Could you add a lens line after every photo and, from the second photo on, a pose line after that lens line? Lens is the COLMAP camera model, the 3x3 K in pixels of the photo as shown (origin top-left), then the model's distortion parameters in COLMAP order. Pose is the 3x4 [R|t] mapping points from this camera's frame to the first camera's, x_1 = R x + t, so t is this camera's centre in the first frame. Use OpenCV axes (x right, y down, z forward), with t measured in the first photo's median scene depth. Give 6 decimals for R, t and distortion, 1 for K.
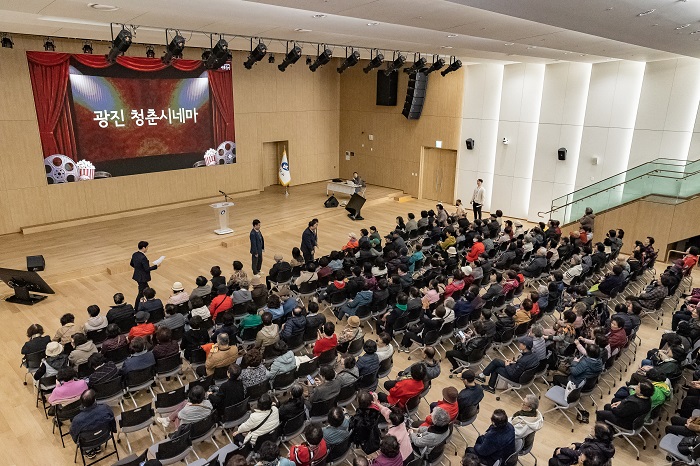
lens RADIAL K [[494.0, 0, 351.2], [0, 494.0, 230.8], [0, 0, 1]] dist [-0.012542, -0.001266]
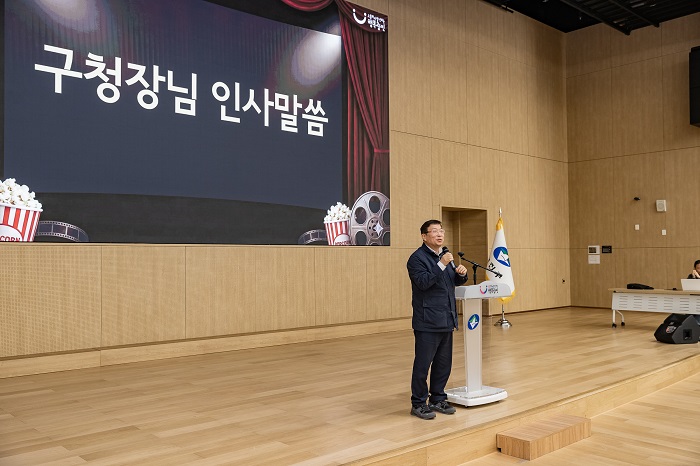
lens RADIAL K [[629.4, 0, 348.4], [0, 629.4, 233.3], [0, 0, 1]] dist [0.004466, -0.010555]
pose [[0.996108, -0.026676, -0.084002, -0.231596], [-0.001079, 0.949333, -0.314270, 0.017955], [0.088130, 0.313138, 0.945610, 0.515729]]
